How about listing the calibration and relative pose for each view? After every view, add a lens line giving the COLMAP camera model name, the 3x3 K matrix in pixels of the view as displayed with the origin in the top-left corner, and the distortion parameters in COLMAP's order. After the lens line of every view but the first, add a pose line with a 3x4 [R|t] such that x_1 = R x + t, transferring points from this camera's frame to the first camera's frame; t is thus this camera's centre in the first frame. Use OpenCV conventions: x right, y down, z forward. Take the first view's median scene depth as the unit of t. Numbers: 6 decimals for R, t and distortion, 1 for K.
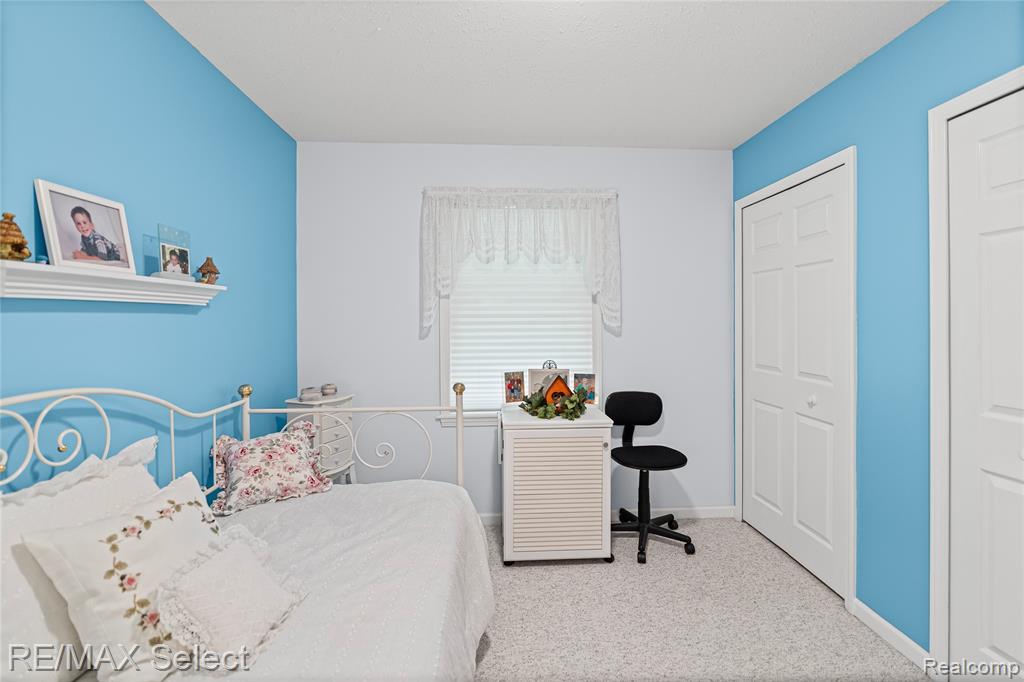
lens RADIAL K [[466.5, 0, 512.8], [0, 466.5, 313.8], [0, 0, 1]] dist [-0.014786, 0.000022]
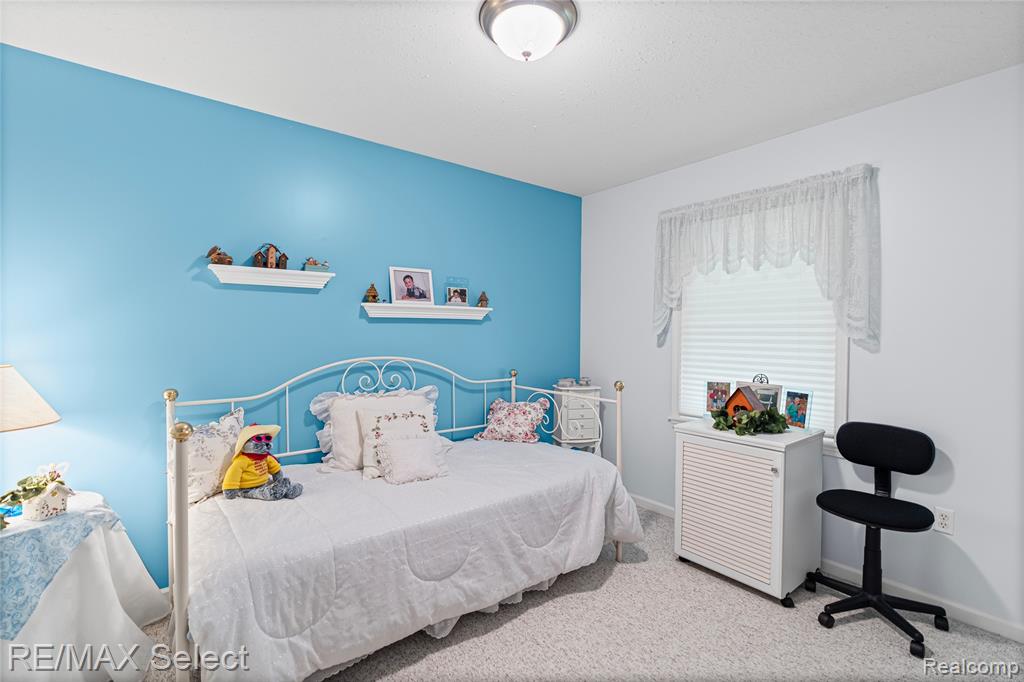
lens RADIAL K [[462.9, 0, 513.0], [0, 462.9, 328.6], [0, 0, 1]] dist [-0.009993, 0.000580]
pose [[0.571184, 0.002575, -0.820818, 0.635406], [-0.000517, 0.999996, 0.002777, 0.008461], [0.820822, -0.001162, 0.571183, 0.084097]]
